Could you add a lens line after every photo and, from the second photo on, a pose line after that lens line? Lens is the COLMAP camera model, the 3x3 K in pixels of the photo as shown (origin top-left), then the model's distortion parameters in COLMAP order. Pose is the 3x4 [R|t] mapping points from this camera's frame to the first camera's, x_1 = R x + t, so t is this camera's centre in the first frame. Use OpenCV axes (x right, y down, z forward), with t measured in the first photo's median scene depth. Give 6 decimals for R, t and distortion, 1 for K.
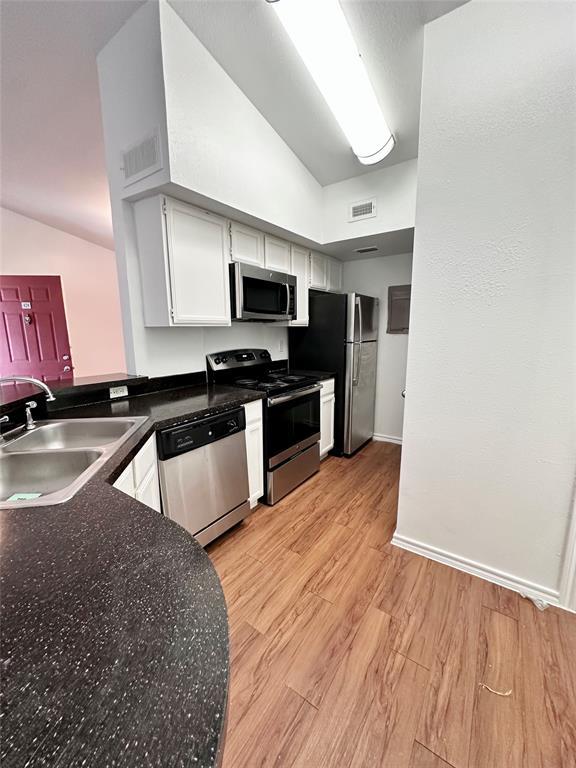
lens RADIAL K [[304.8, 0, 287.9], [0, 304.8, 383.0], [0, 0, 1]] dist [0.000782, 0.000731]
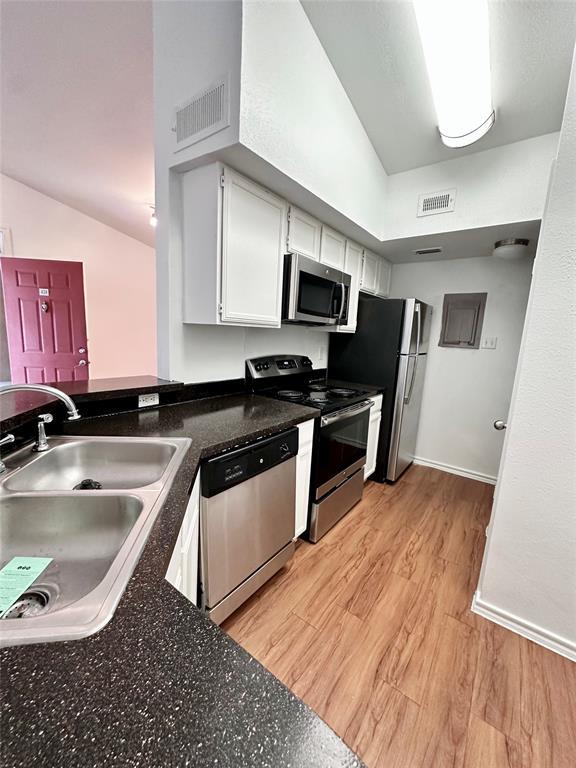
lens RADIAL K [[304.8, 0, 287.8], [0, 304.8, 382.9], [0, 0, 1]] dist [0.000782, 0.000731]
pose [[0.997811, 0.063263, -0.019275, -0.151222], [-0.063497, 0.997912, -0.011808, -0.028285], [0.018488, 0.013006, 0.999744, 0.164905]]
